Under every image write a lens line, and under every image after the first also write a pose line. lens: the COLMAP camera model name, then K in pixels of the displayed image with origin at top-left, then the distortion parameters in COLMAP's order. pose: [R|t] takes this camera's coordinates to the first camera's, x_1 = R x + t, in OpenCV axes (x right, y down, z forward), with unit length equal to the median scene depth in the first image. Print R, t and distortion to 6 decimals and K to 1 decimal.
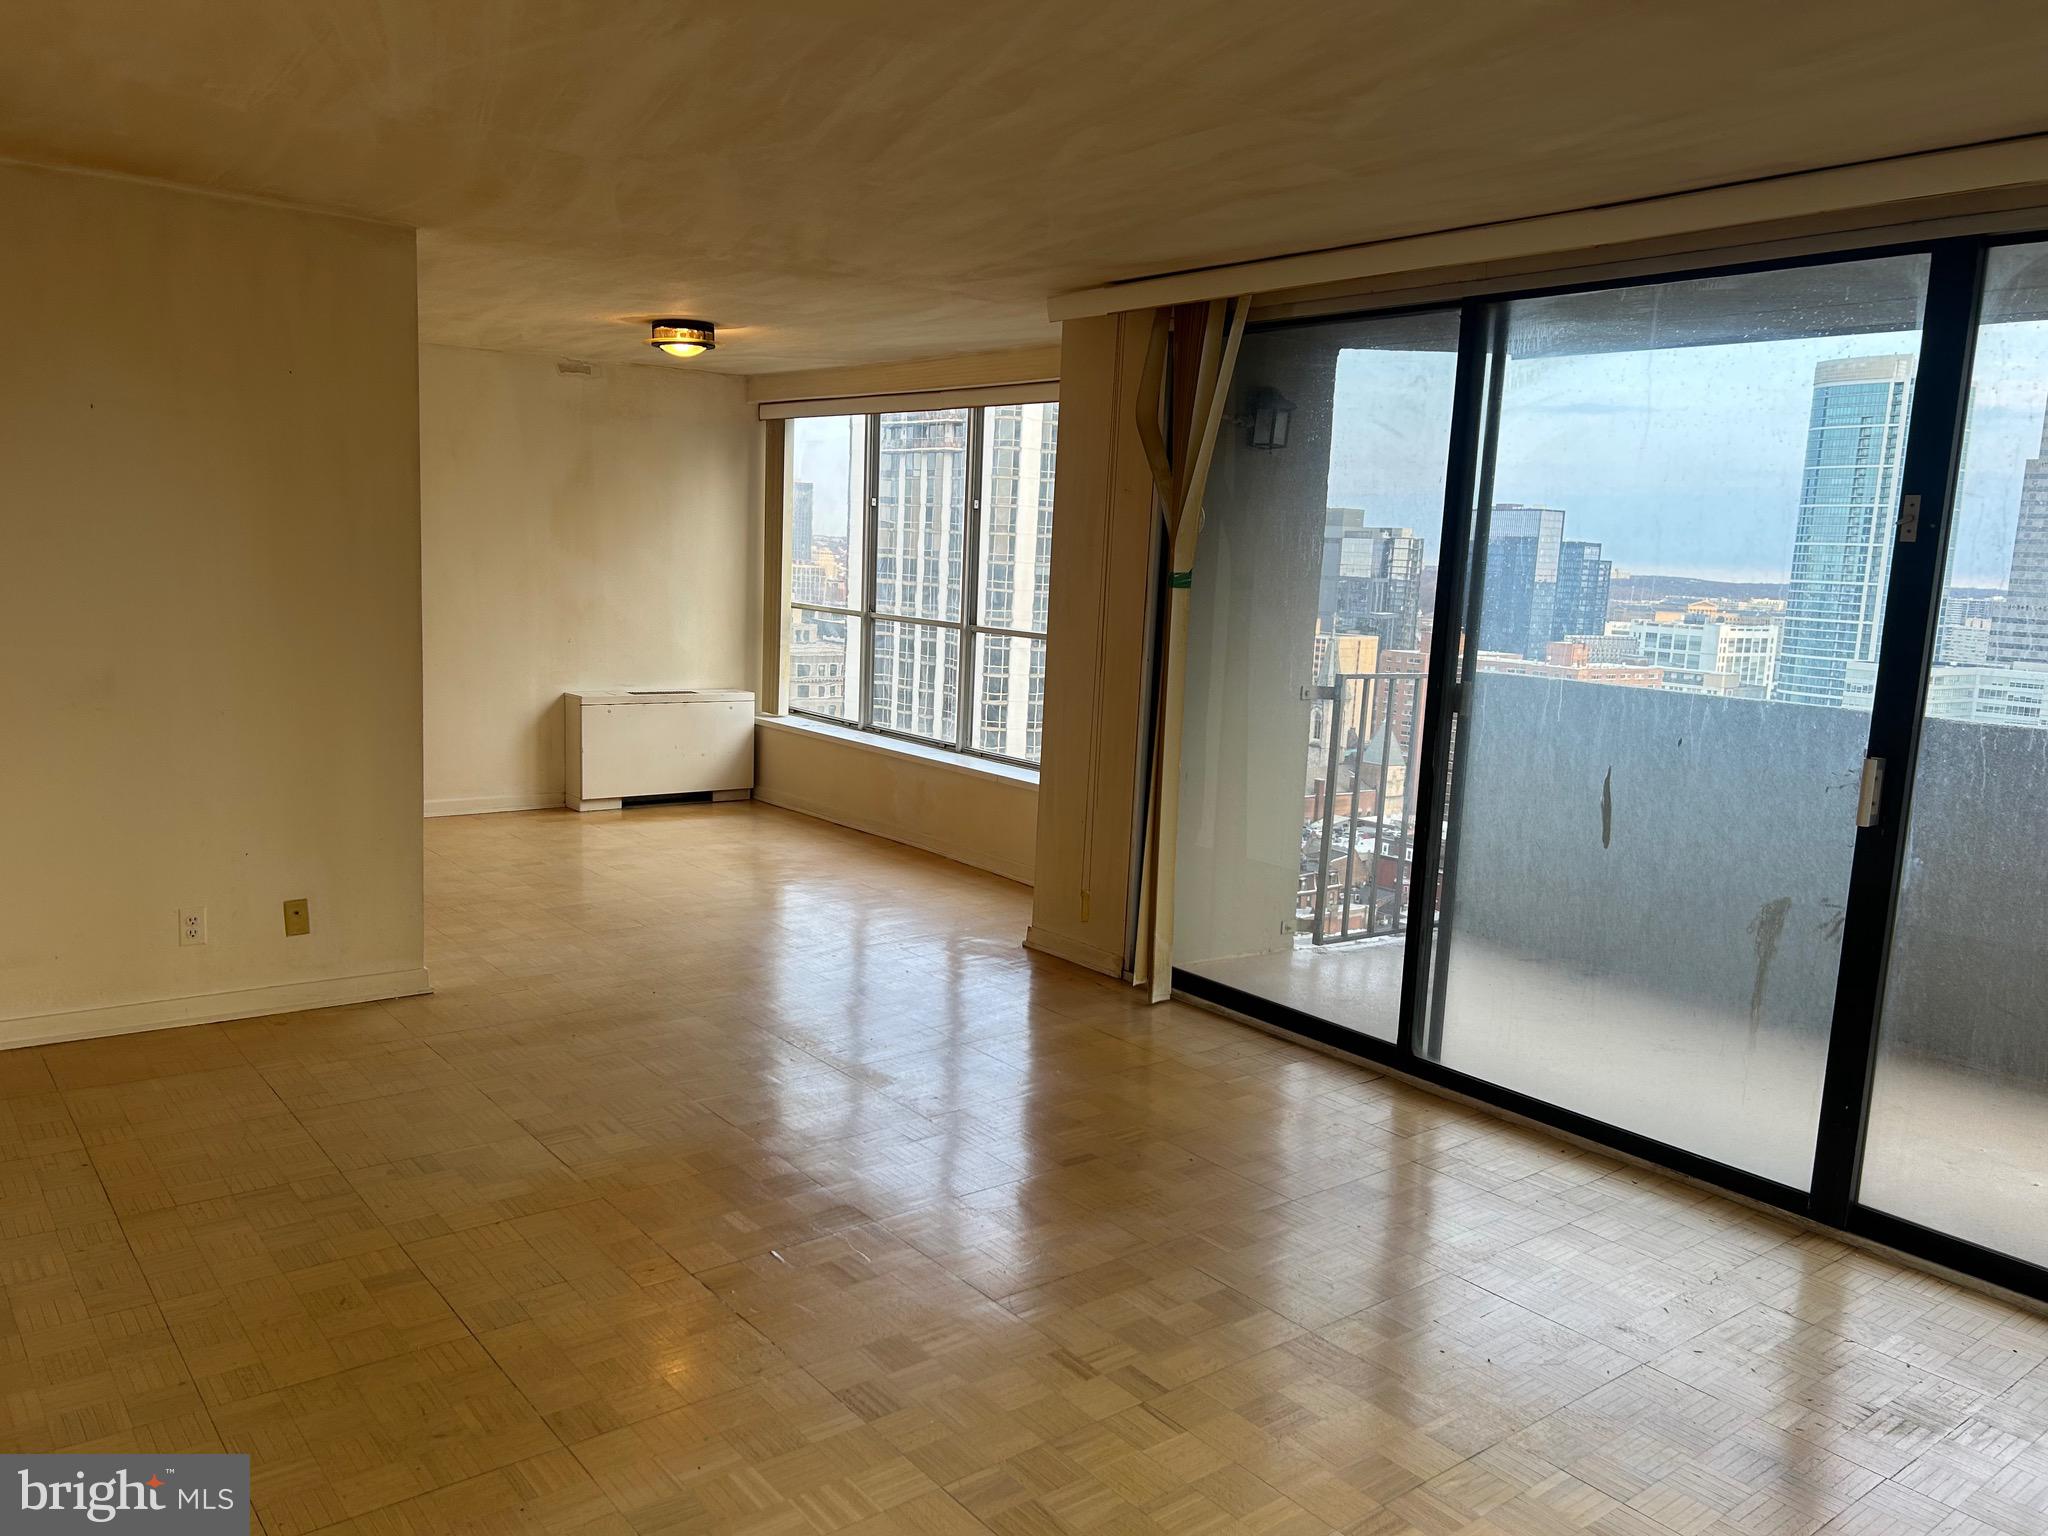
lens RADIAL K [[1565.8, 0, 1023.8], [0, 1565.8, 783.9], [0, 0, 1]] dist [0.044750, -0.048371]
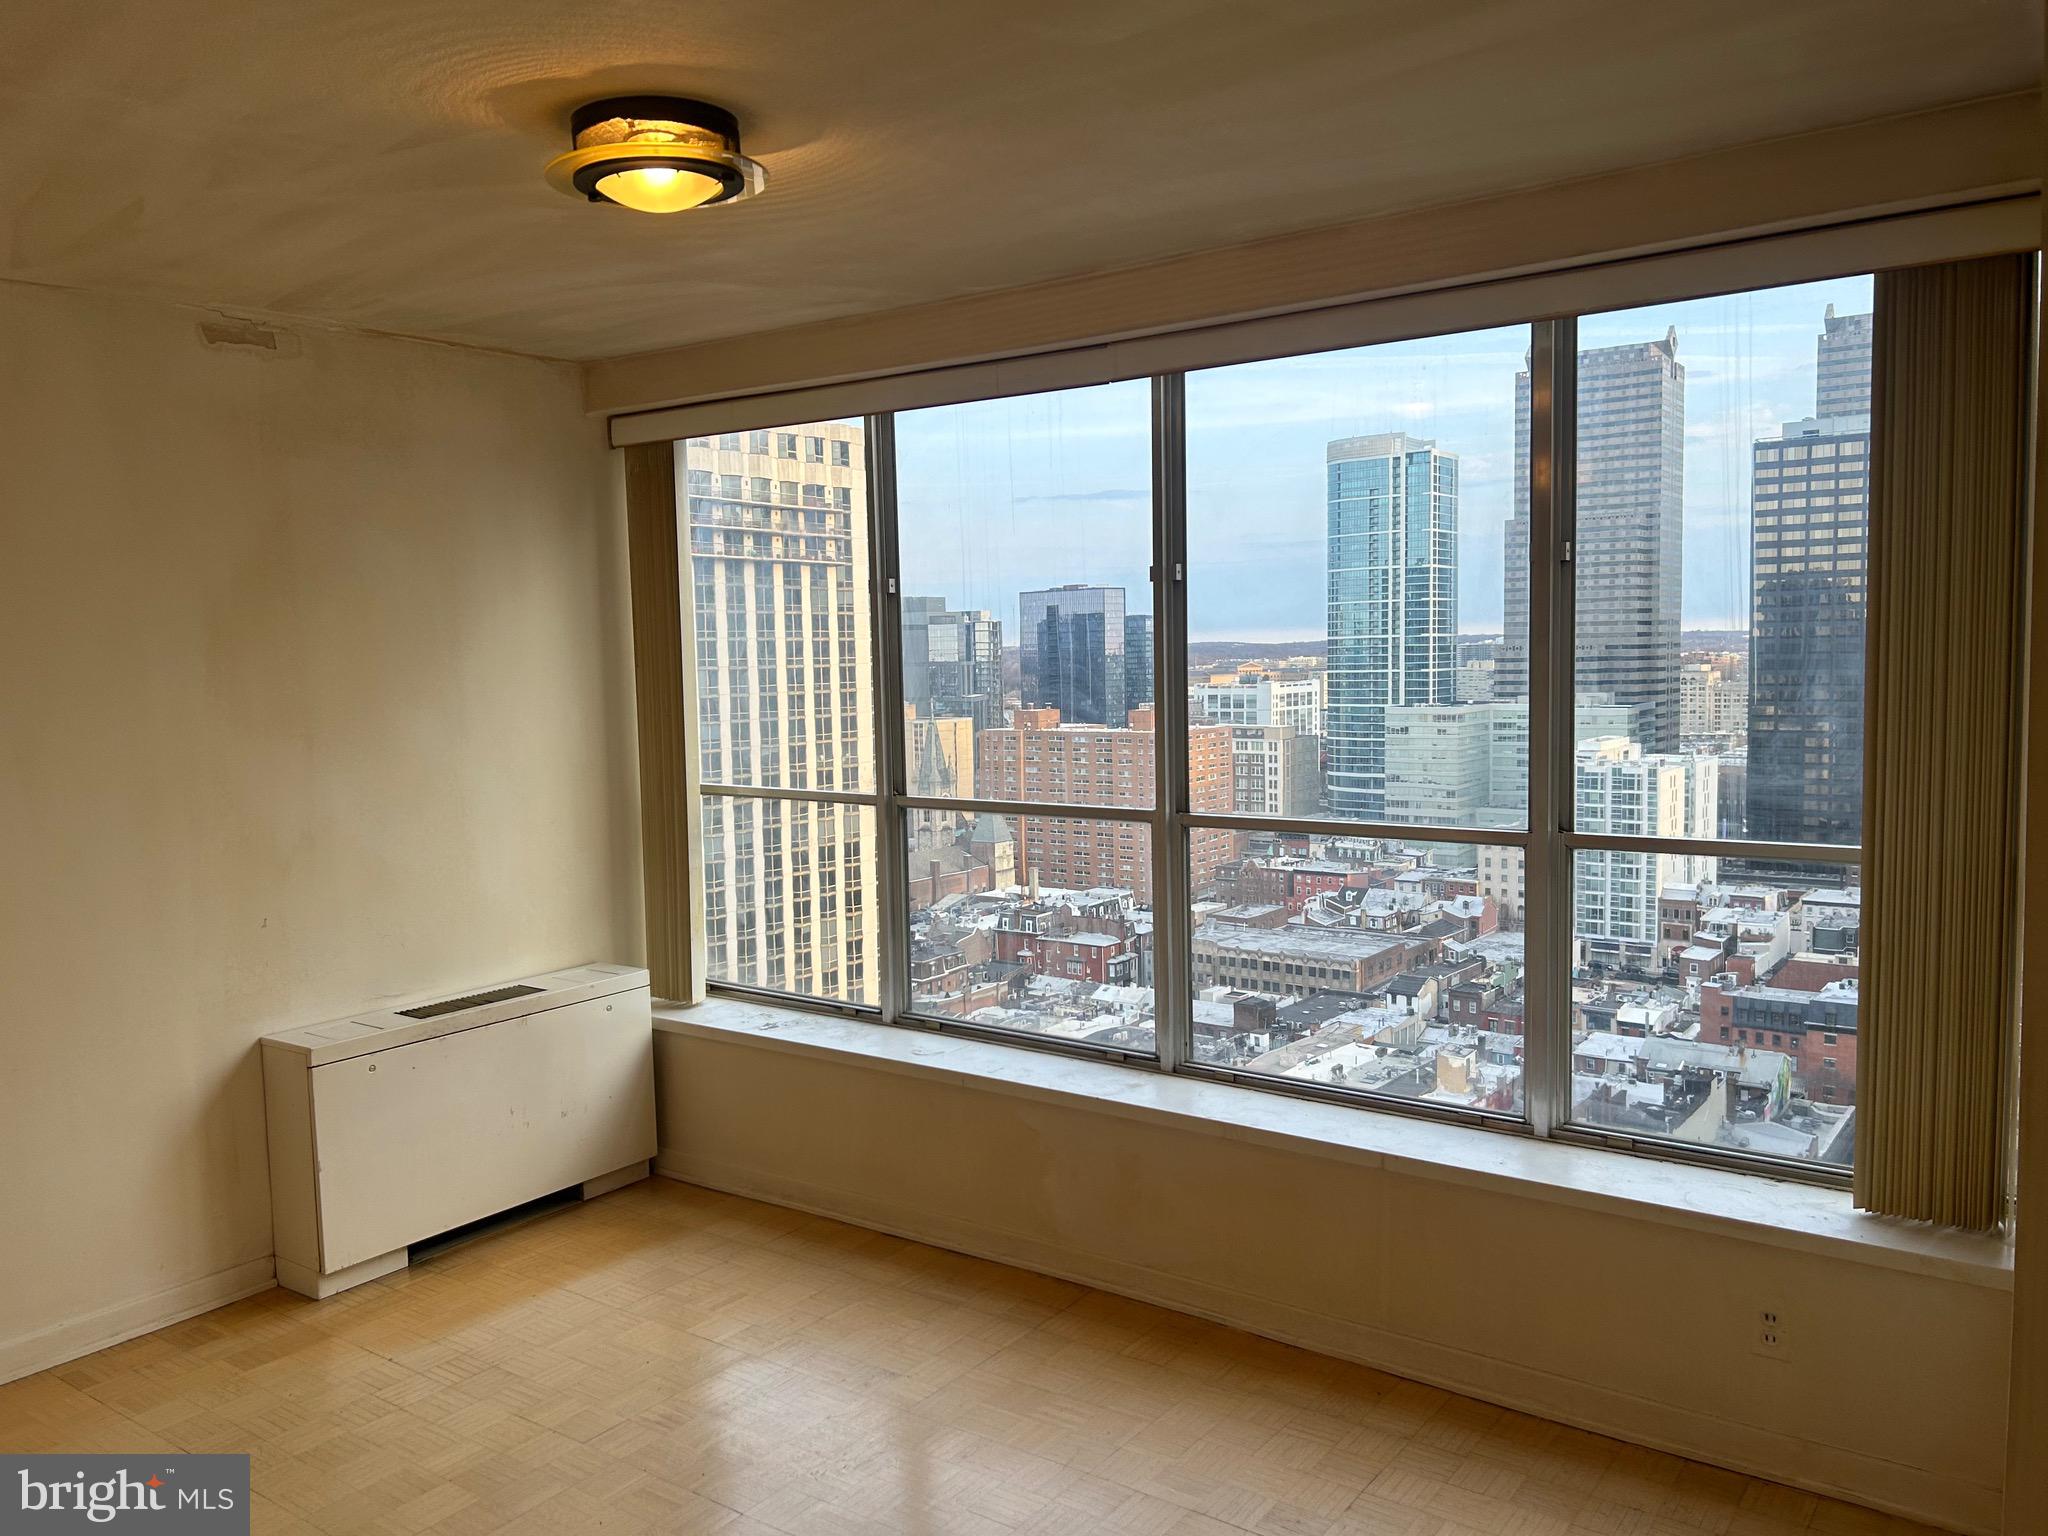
lens RADIAL K [[1540.4, 0, 1024.0], [0, 1540.4, 768.0], [0, 0, 1]] dist [0.039739, -0.041559]
pose [[0.960417, -0.087651, 0.264417, -0.293789], [0.105110, 0.993069, -0.052592, -0.136359], [-0.257974, 0.078304, 0.962973, 0.772031]]
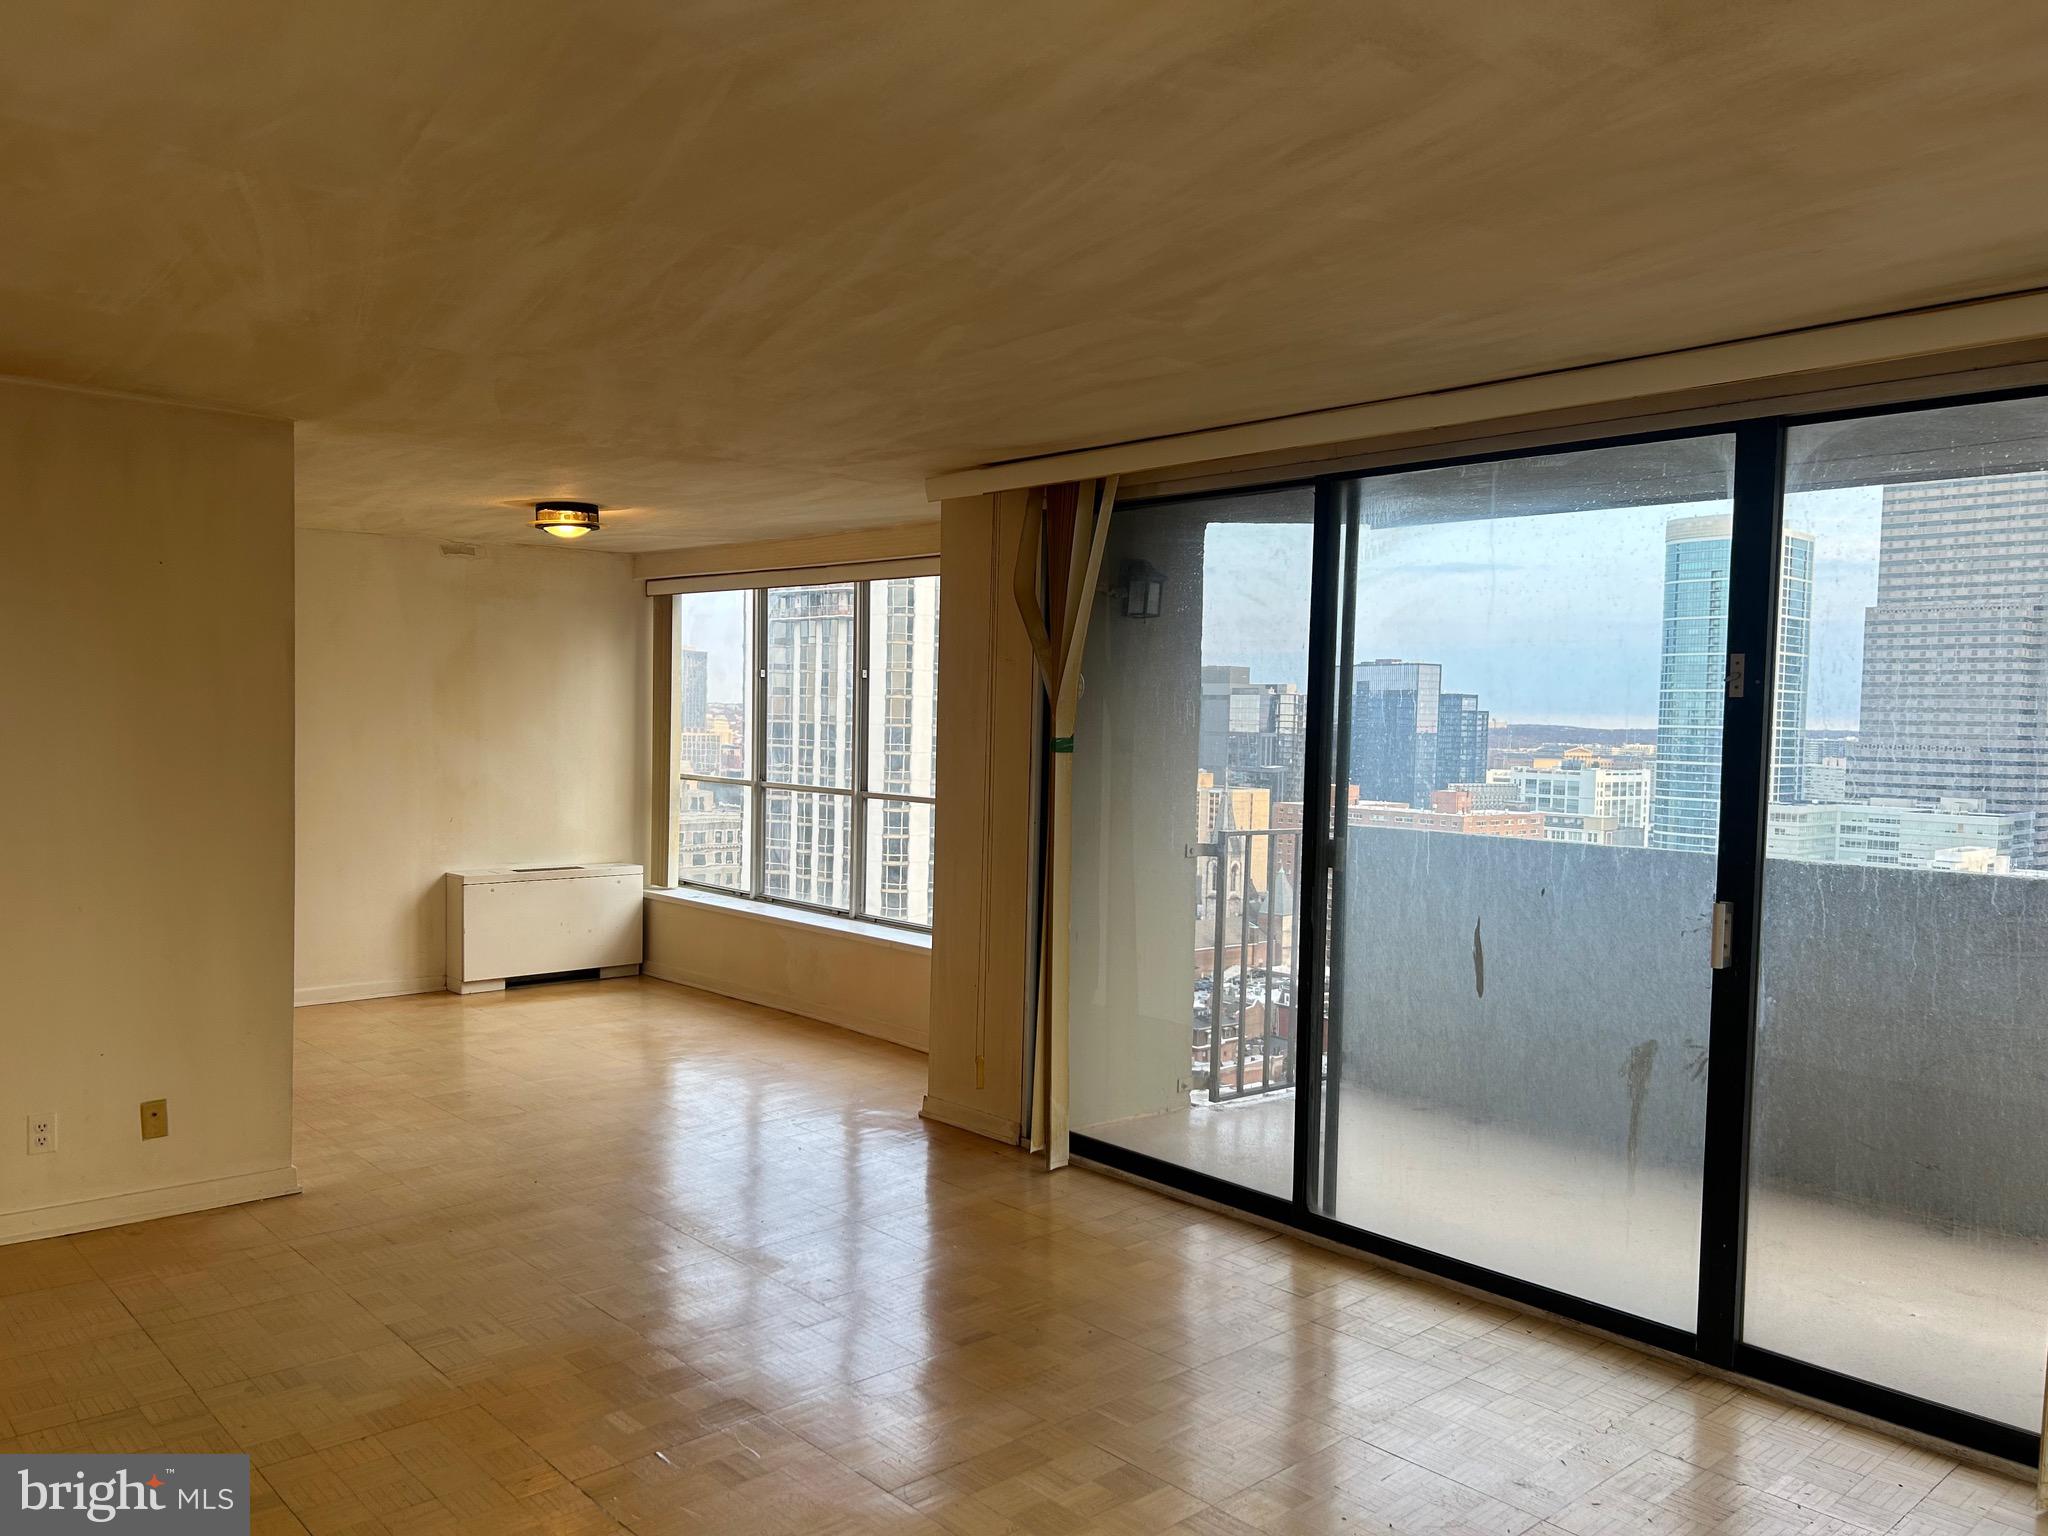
lens RADIAL K [[1567.3, 0, 1029.6], [0, 1567.3, 787.9], [0, 0, 1]] dist [0.045757, -0.045865]
pose [[0.997292, -0.026817, 0.068480, 0.007811], [0.033488, 0.994603, -0.098203, -0.002989], [-0.065477, 0.100231, 0.992807, -0.009971]]
